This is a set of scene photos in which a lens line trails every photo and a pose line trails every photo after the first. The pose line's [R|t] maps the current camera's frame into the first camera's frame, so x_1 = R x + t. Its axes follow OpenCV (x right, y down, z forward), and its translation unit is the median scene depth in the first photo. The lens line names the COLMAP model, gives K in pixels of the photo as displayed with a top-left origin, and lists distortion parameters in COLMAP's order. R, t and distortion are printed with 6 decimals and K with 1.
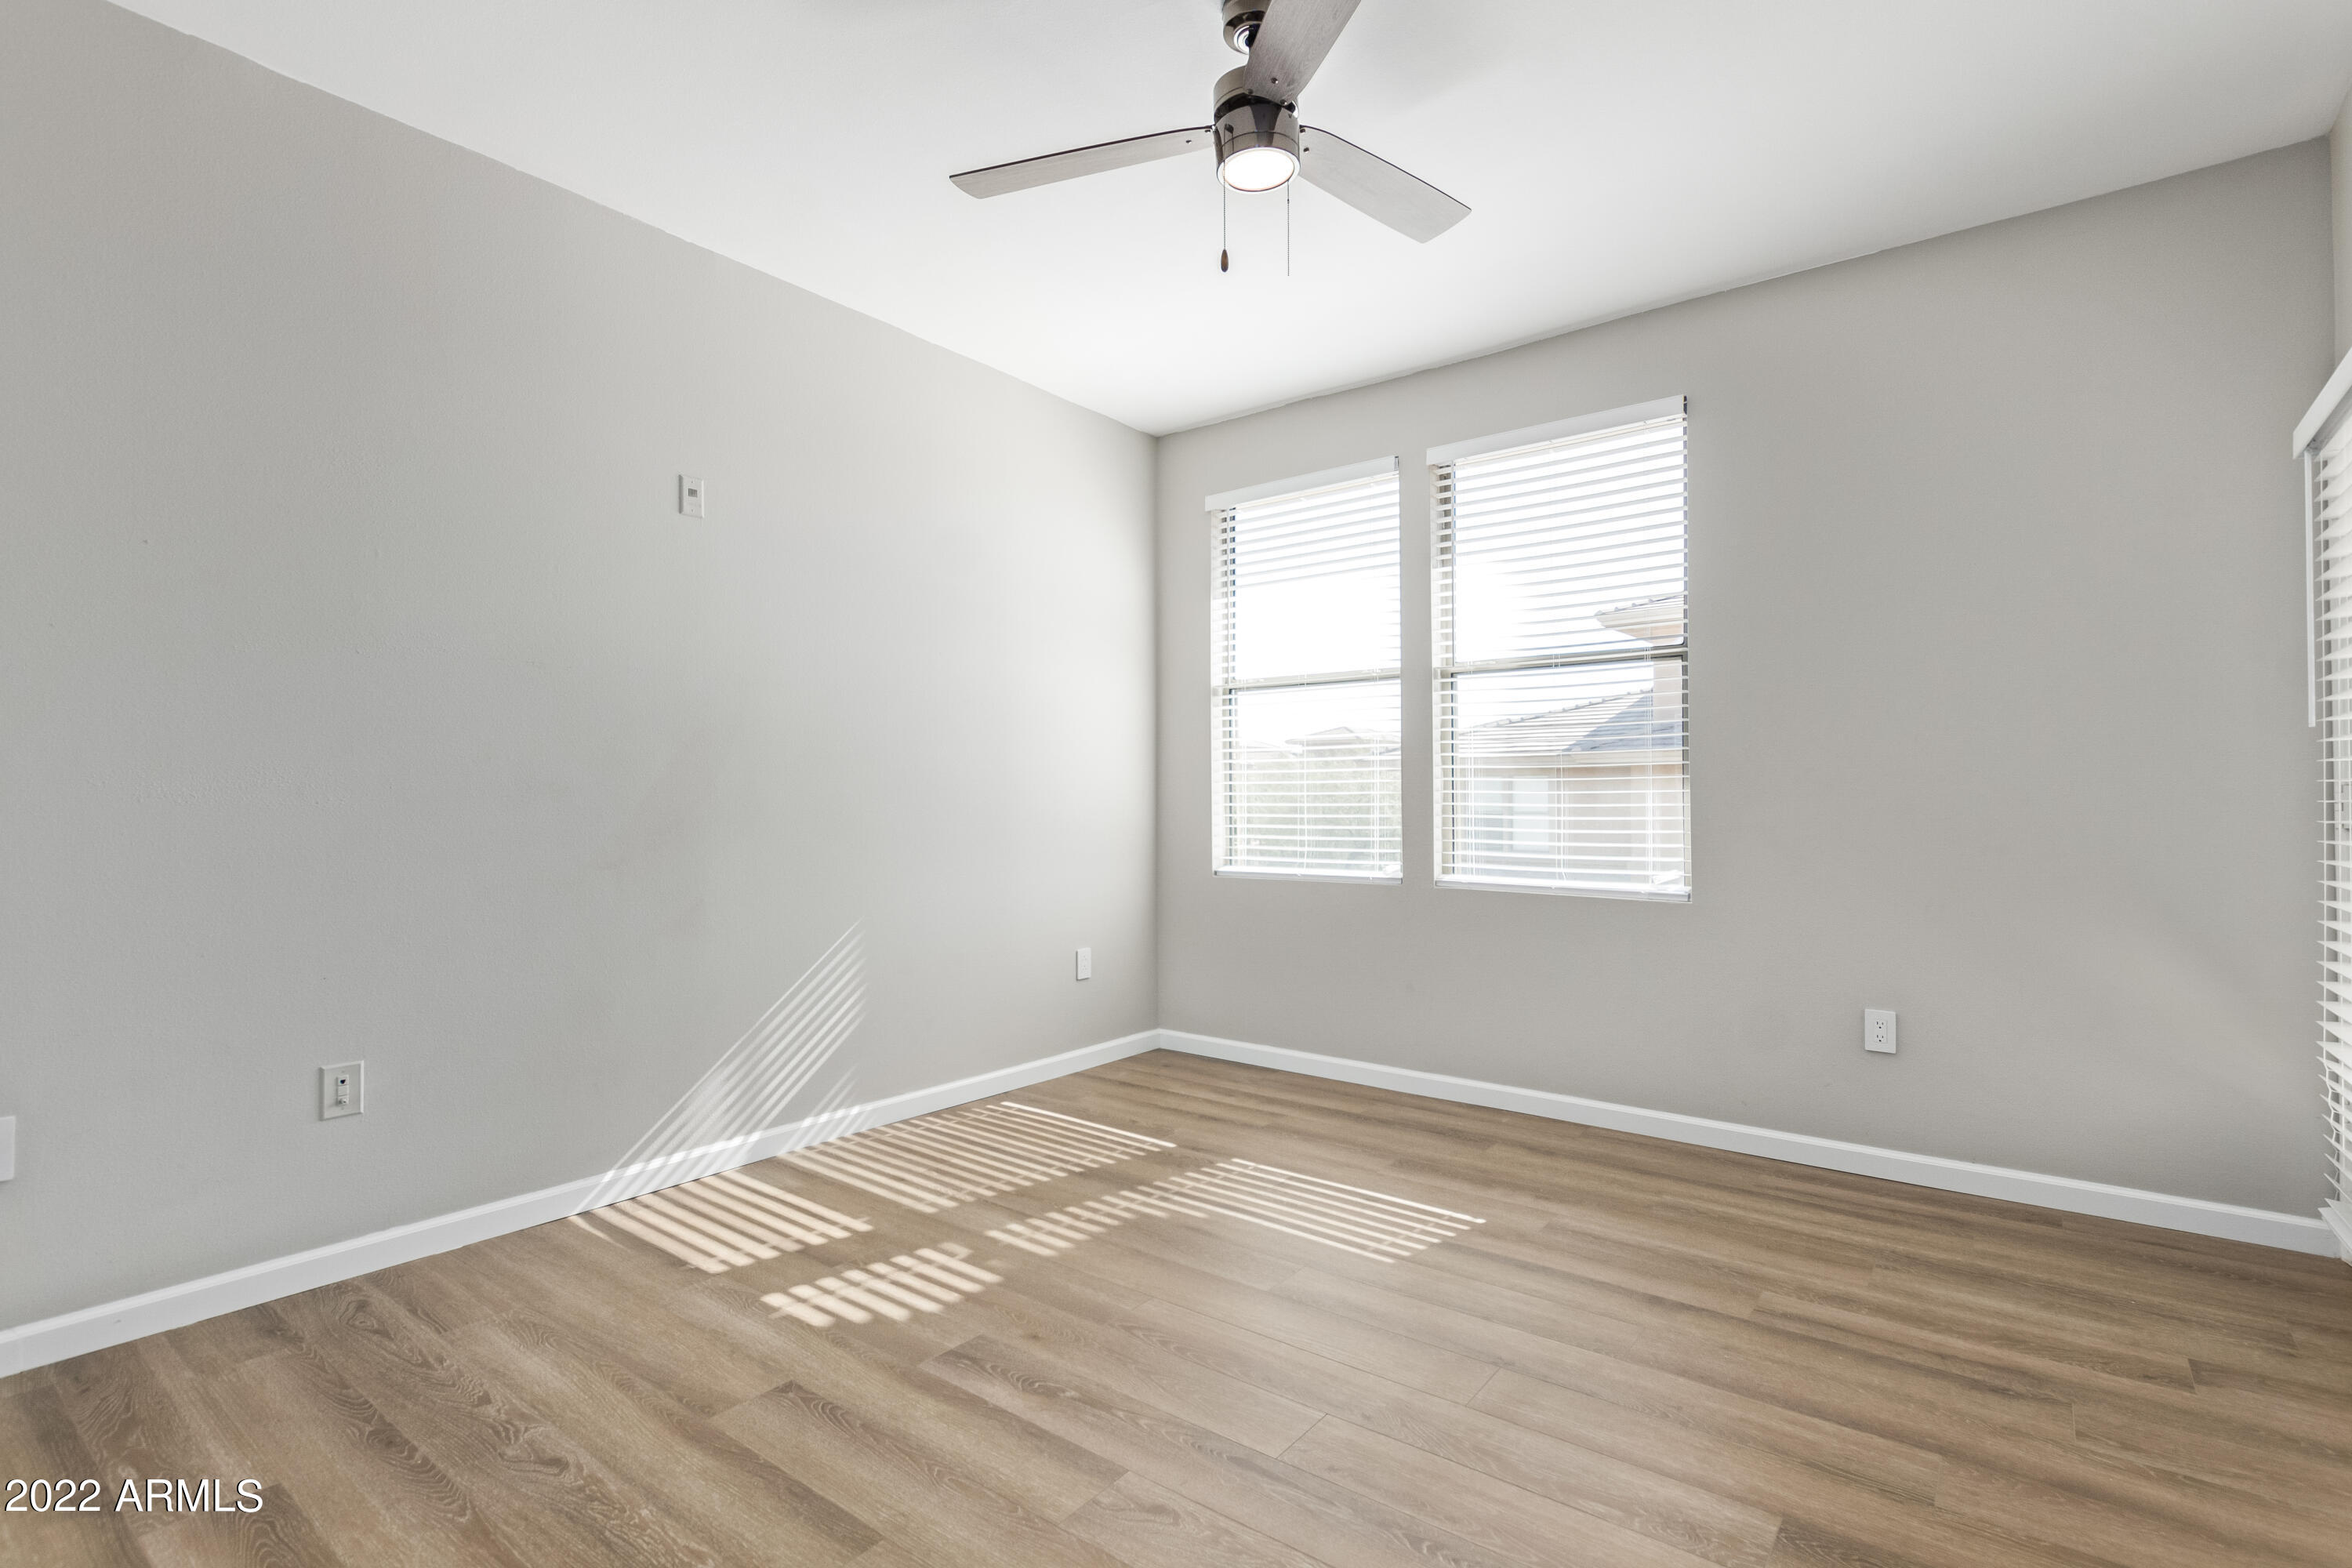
lens RADIAL K [[1081.2, 0, 1202.2], [0, 1081.2, 773.1], [0, 0, 1]] dist [0.003493, -0.001709]
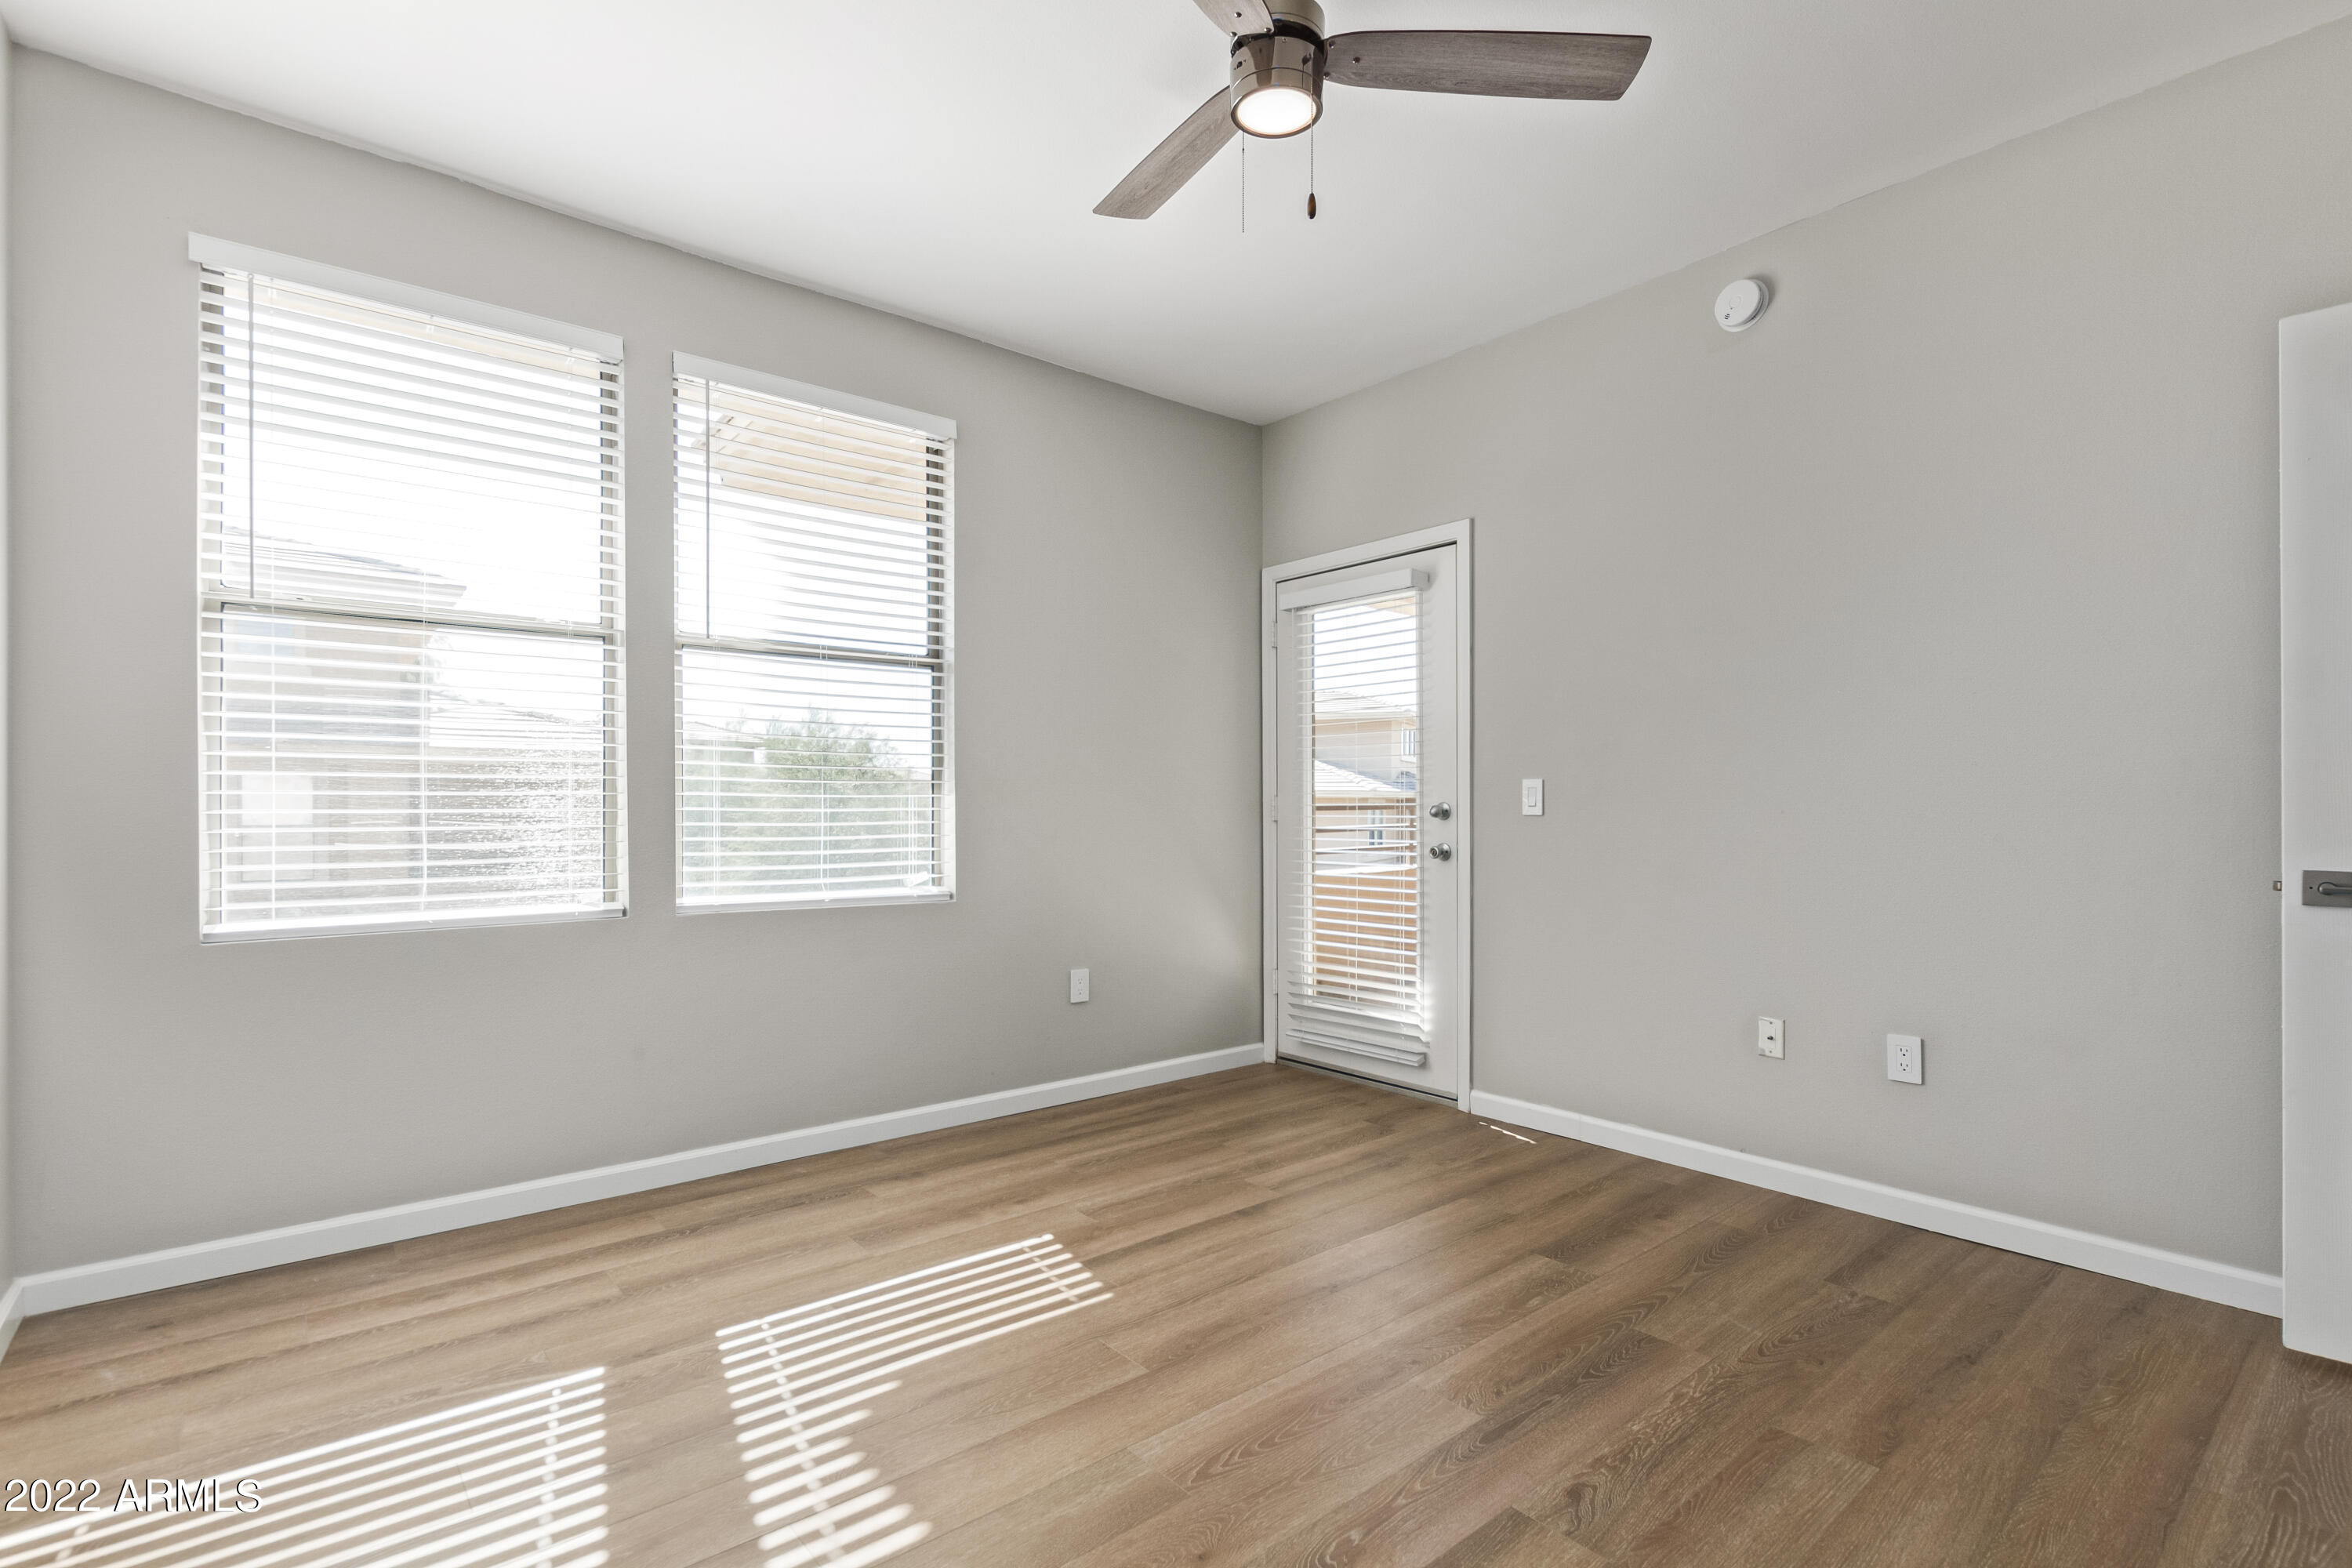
lens RADIAL K [[1081.2, 0, 1177.9], [0, 1081.2, 797.8], [0, 0, 1]] dist [0.003493, -0.001709]
pose [[0.230847, 0.010125, 0.972937, -0.642811], [-0.026031, 0.999652, -0.004227, 0.019968], [-0.972642, -0.024351, 0.231030, 0.649778]]
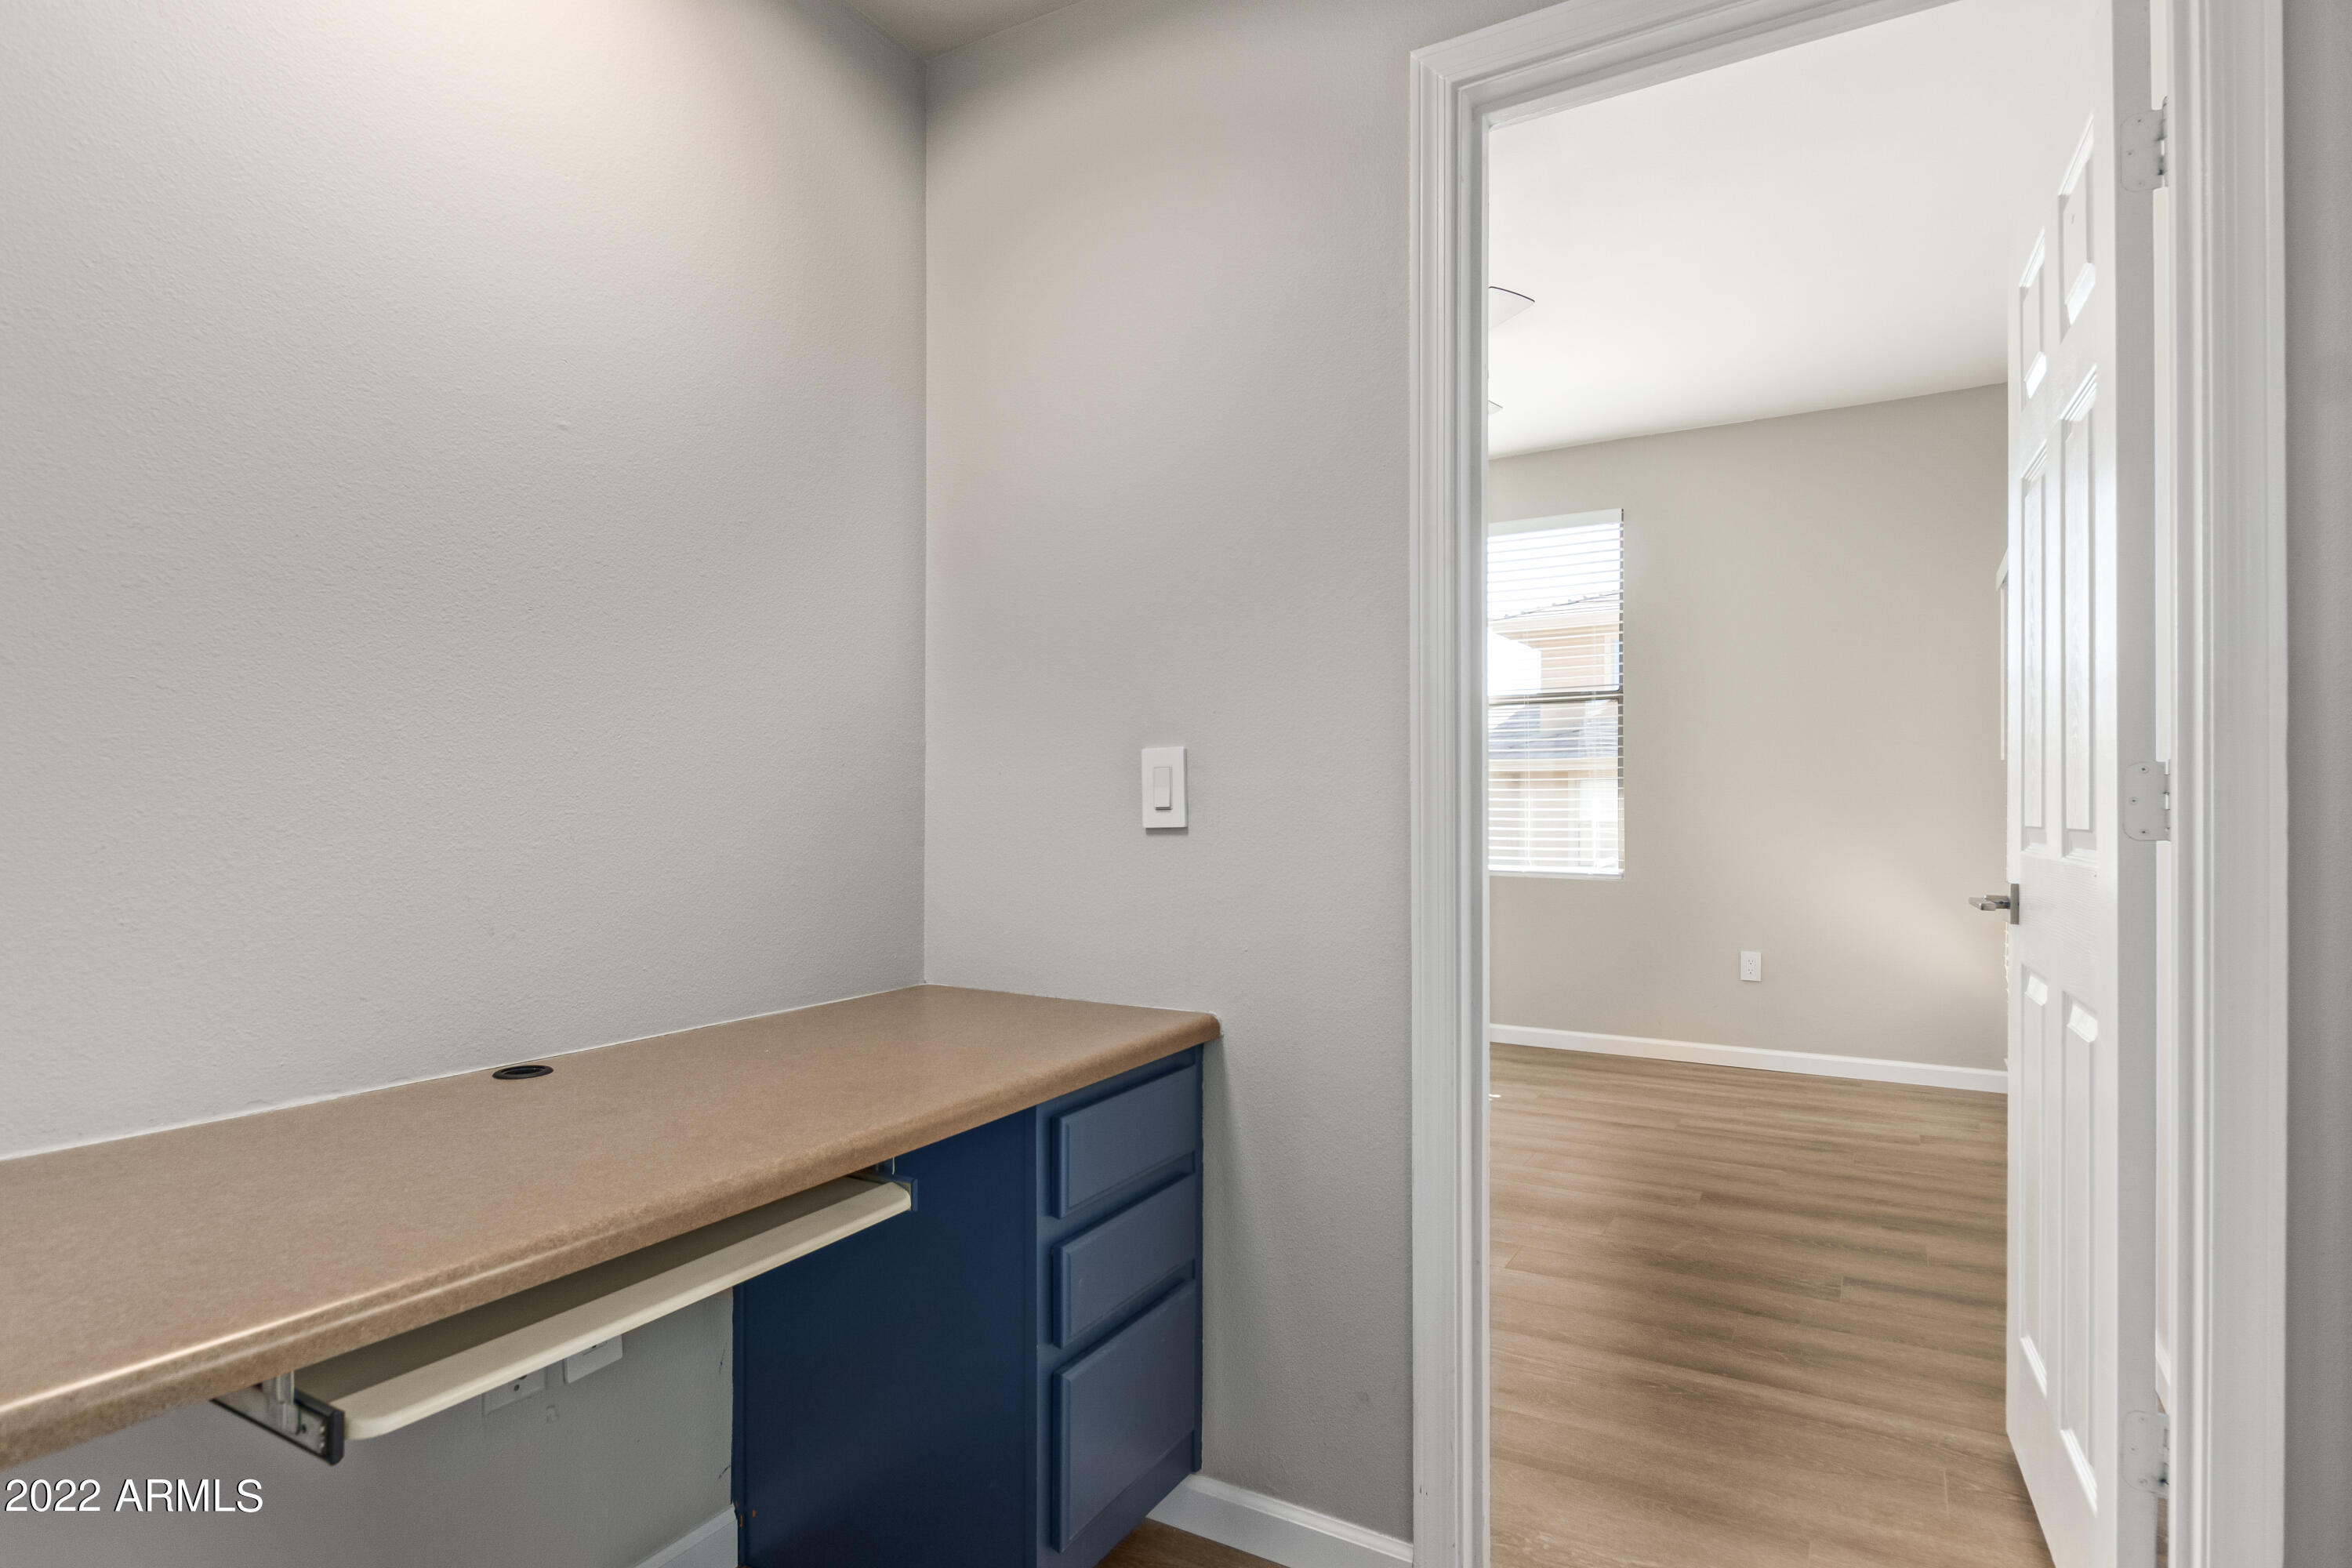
lens RADIAL K [[1194.5, 0, 1191.4], [0, 1194.5, 791.2], [0, 0, 1]] dist [-0.002162, 0.000394]
pose [[0.992303, 0.000662, 0.123834, -0.338331], [-0.003095, 0.999806, 0.019456, -0.025662], [-0.123797, -0.019690, 0.992112, -0.523190]]
